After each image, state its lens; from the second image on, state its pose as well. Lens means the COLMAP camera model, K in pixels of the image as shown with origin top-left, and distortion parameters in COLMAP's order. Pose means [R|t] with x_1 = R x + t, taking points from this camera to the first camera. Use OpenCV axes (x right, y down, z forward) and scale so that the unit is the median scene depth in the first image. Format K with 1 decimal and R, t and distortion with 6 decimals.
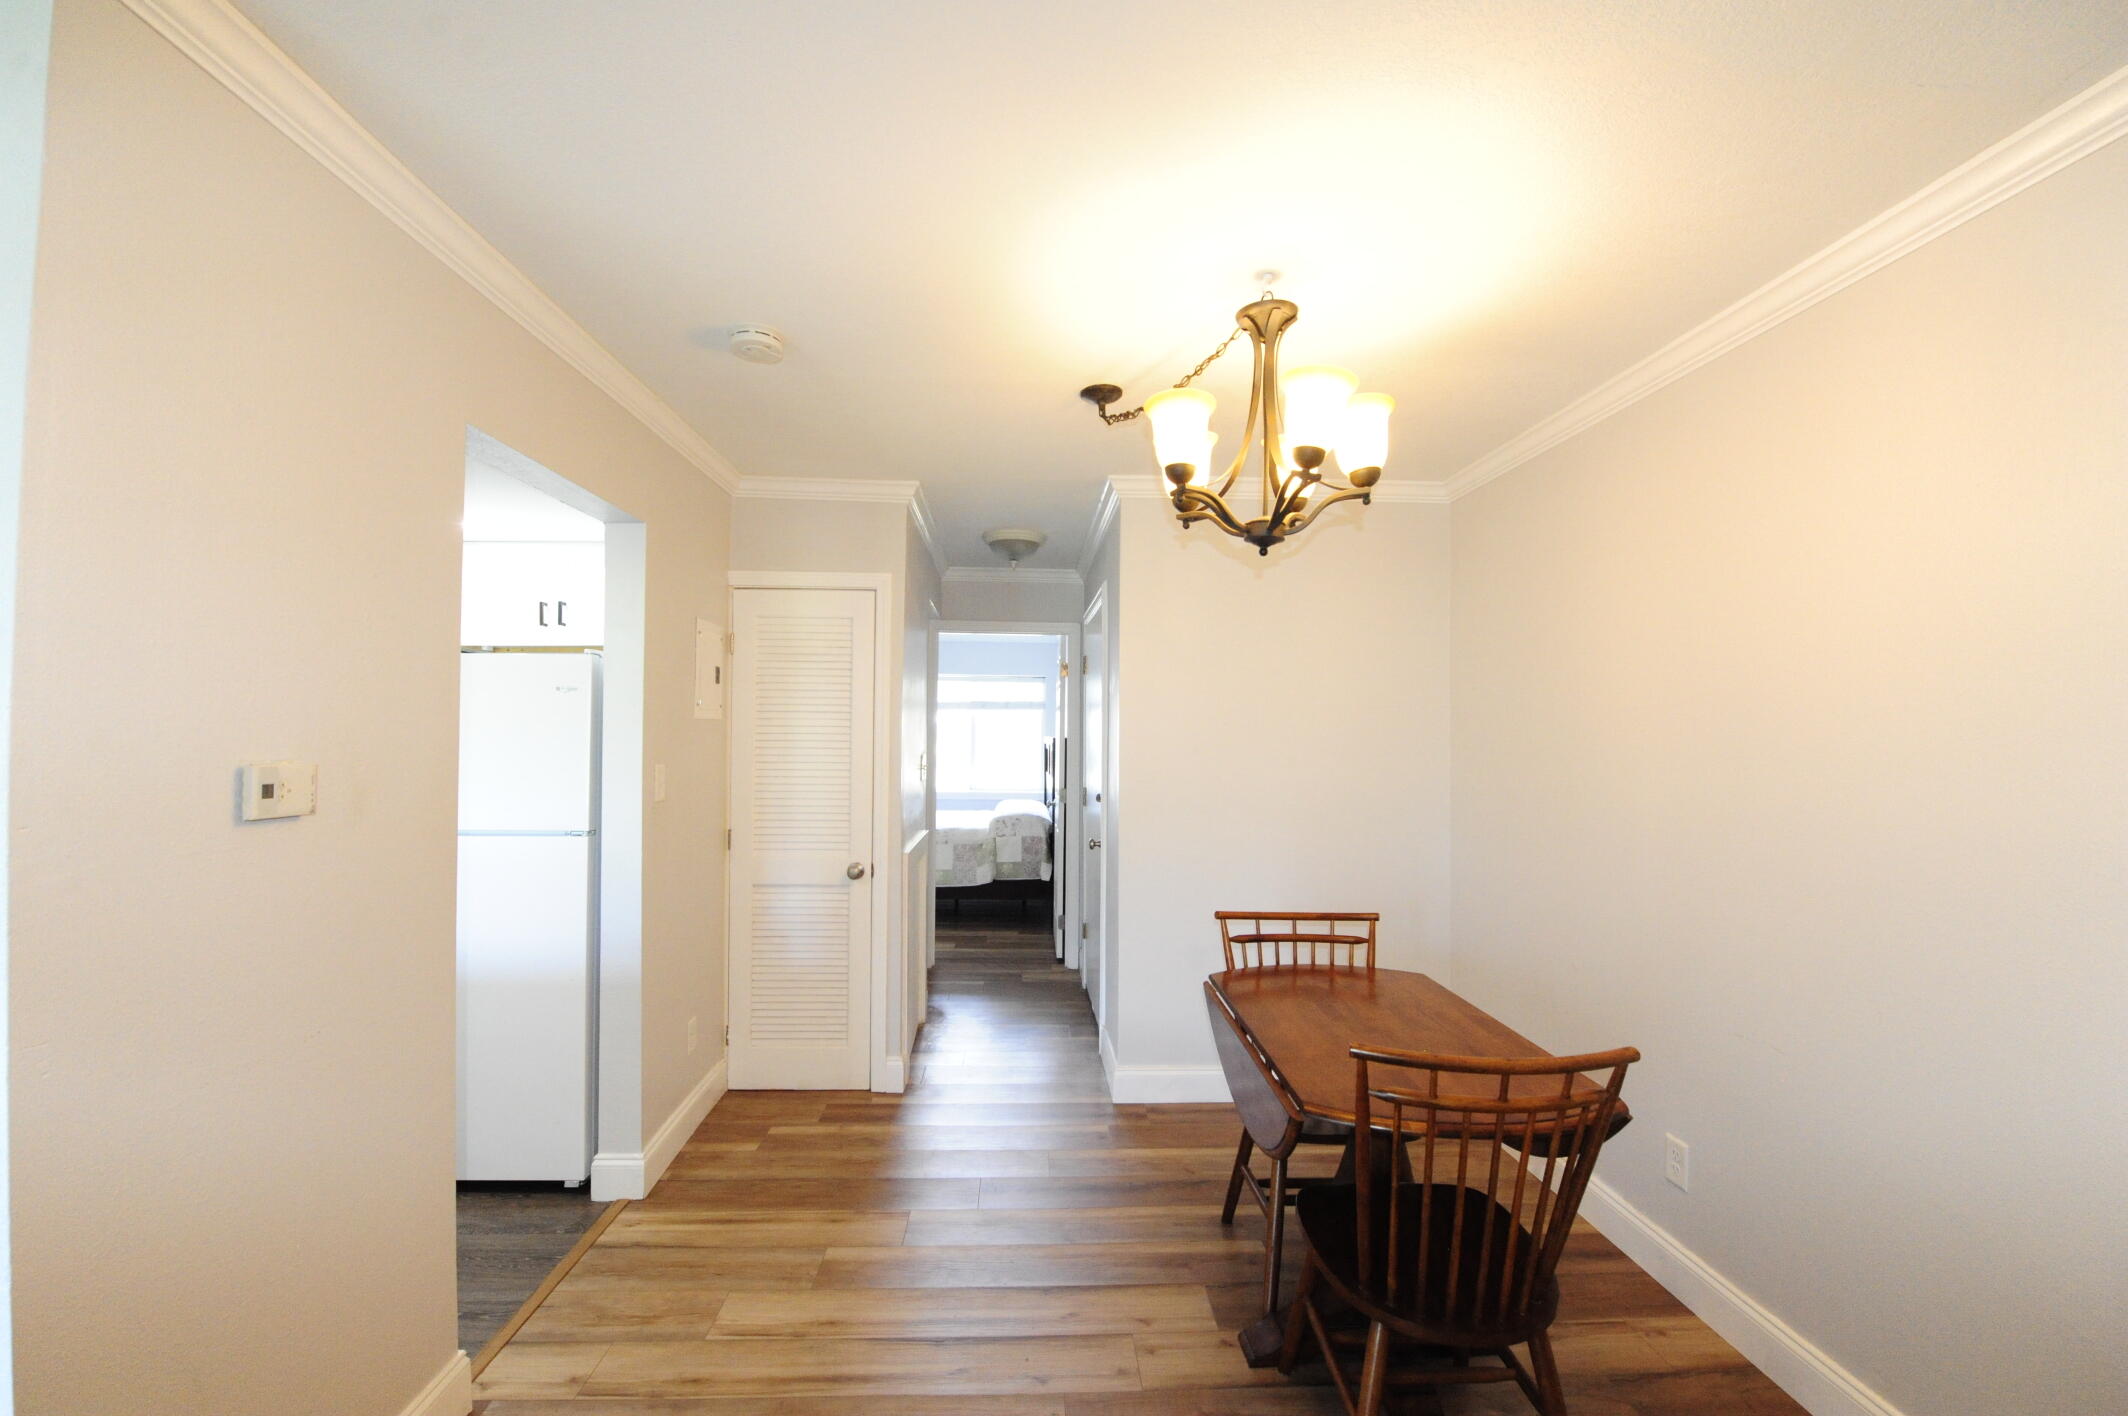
lens RADIAL K [[872.2, 0, 1064.0], [0, 872.2, 708.0], [0, 0, 1]] dist [-0.013383, -0.000064]
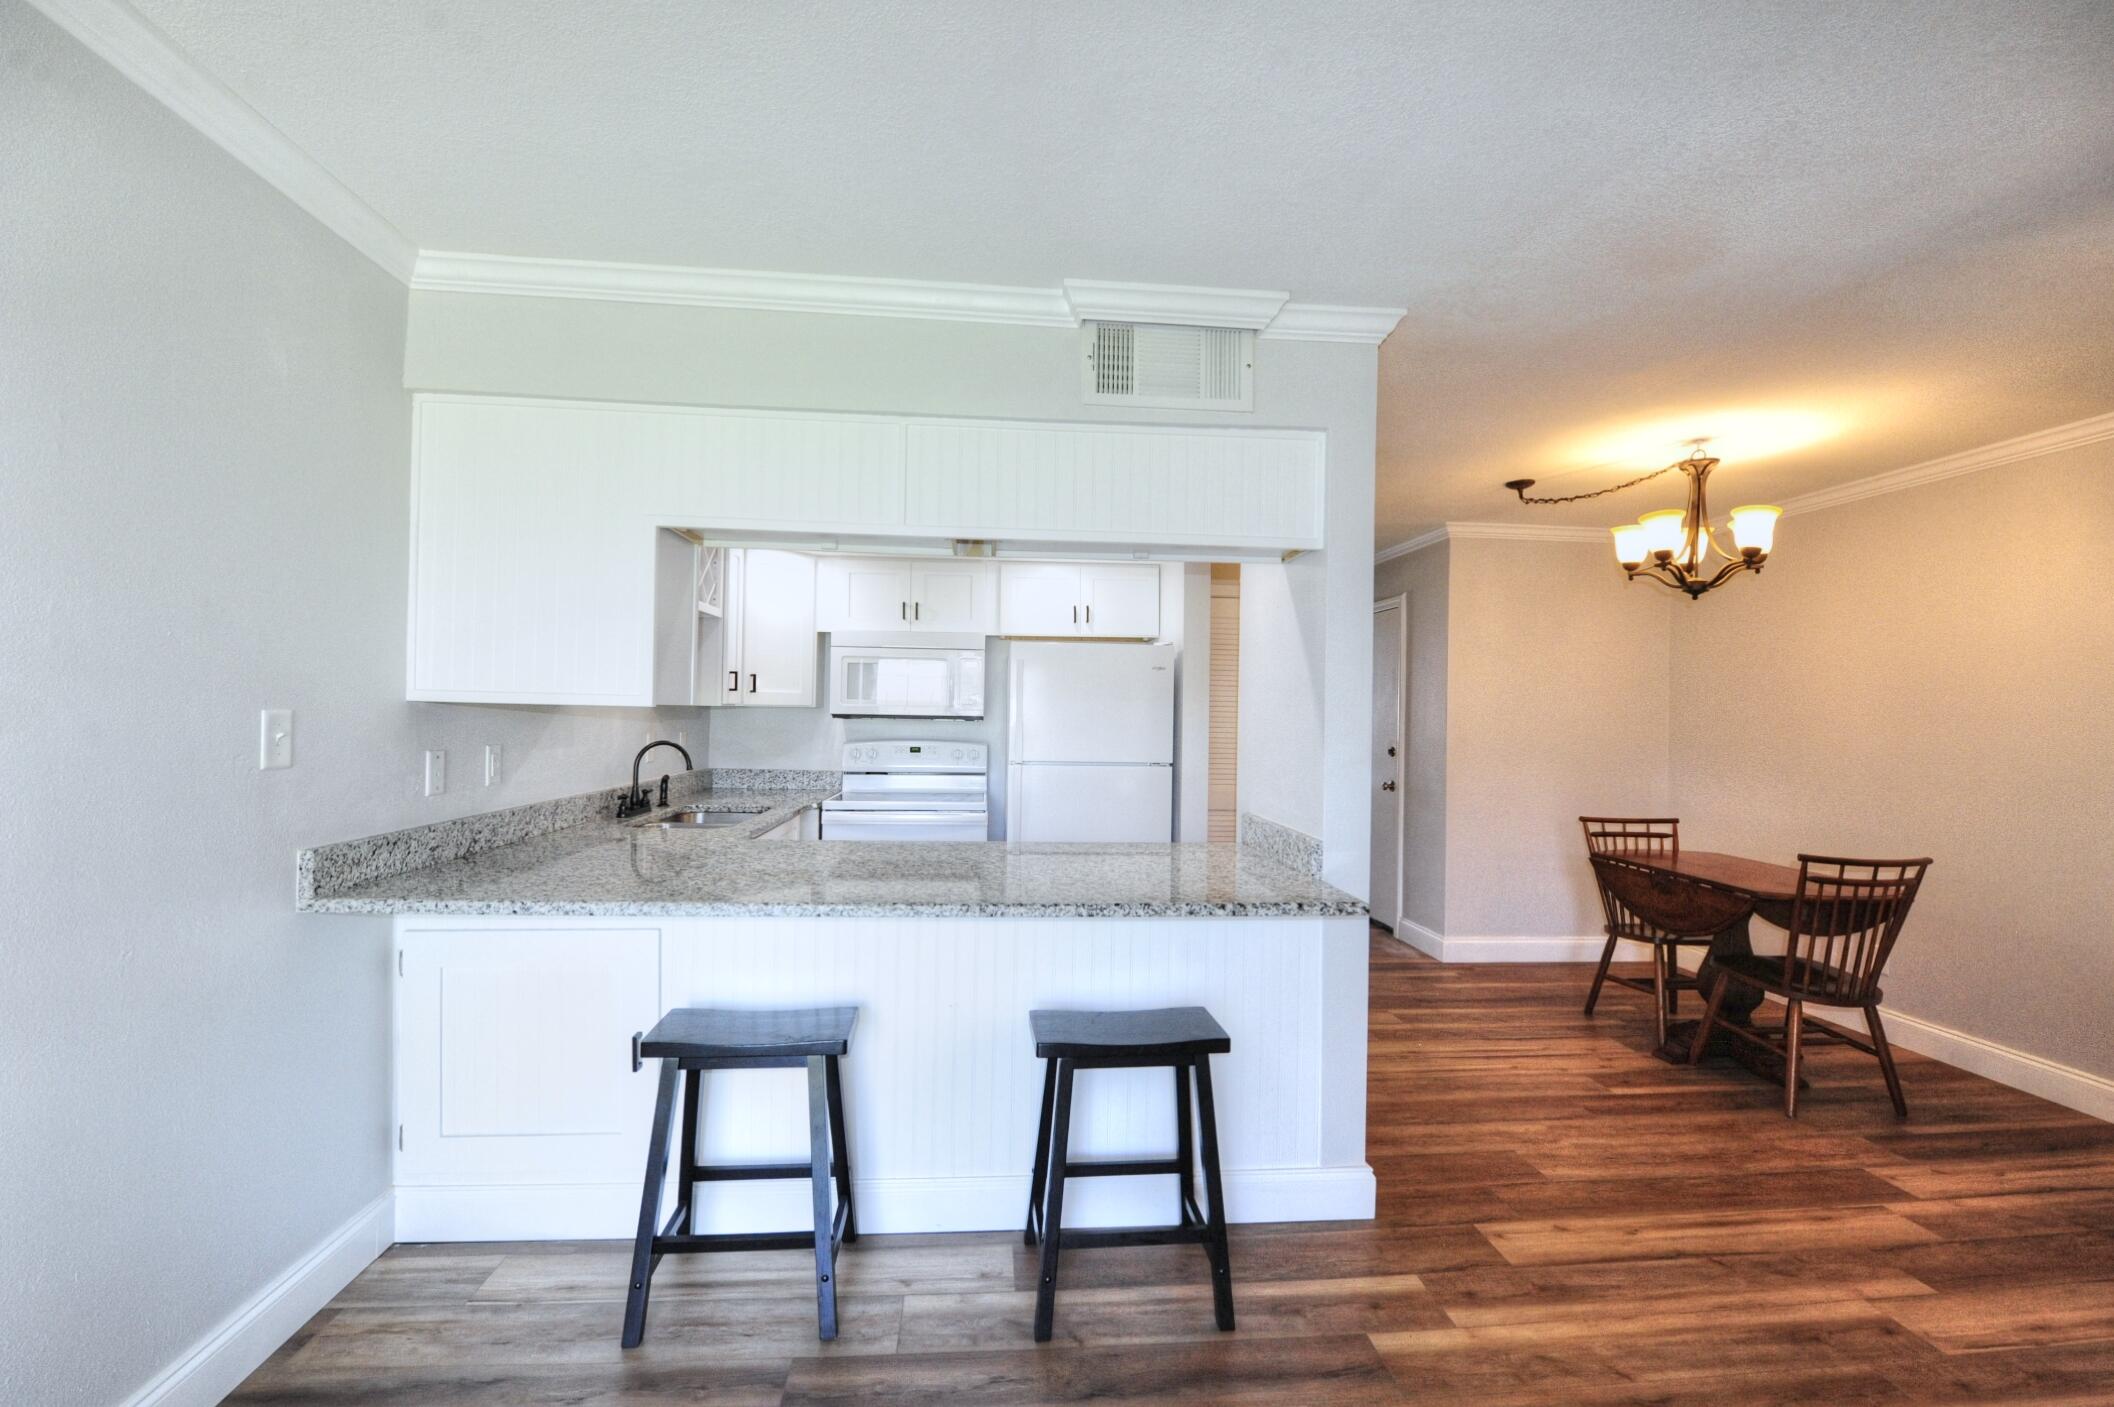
lens RADIAL K [[864.3, 0, 1057.0], [0, 864.3, 703.5], [0, 0, 1]] dist [-0.012709, -0.003679]
pose [[0.998441, 0.012516, 0.054403, -0.851753], [-0.013325, 0.999805, 0.014548, 0.019770], [-0.054210, -0.015250, 0.998413, -0.490254]]
